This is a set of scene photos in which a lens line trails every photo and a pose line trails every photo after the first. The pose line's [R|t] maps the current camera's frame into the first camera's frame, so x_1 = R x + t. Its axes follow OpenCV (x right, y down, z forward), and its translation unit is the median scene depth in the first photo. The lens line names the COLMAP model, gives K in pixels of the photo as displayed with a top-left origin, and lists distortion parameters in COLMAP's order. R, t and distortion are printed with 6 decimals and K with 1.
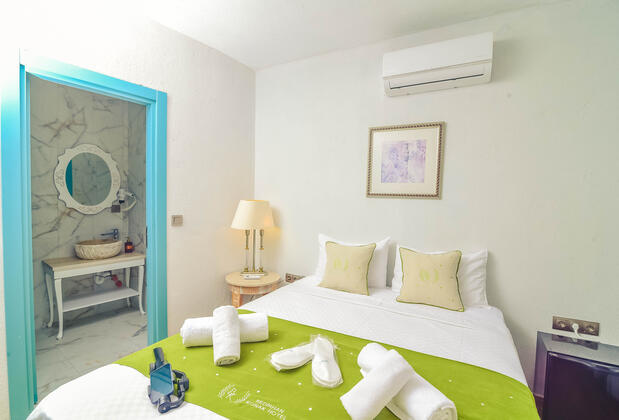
lens RADIAL K [[305.3, 0, 309.5], [0, 305.3, 210.0], [0, 0, 1]] dist [-0.004193, -0.000995]
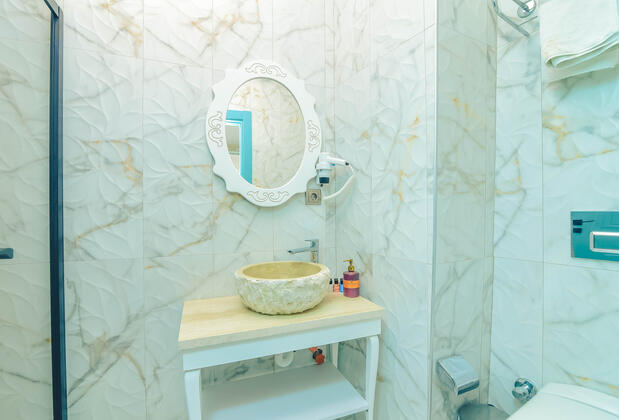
lens RADIAL K [[291.8, 0, 309.5], [0, 291.8, 210.0], [0, 0, 1]] dist [-0.000957, -0.000431]
pose [[0.865568, -0.028011, -0.500008, -0.418632], [0.006388, 0.998971, -0.044905, 0.037577], [0.500751, 0.035674, 0.864856, 0.611297]]
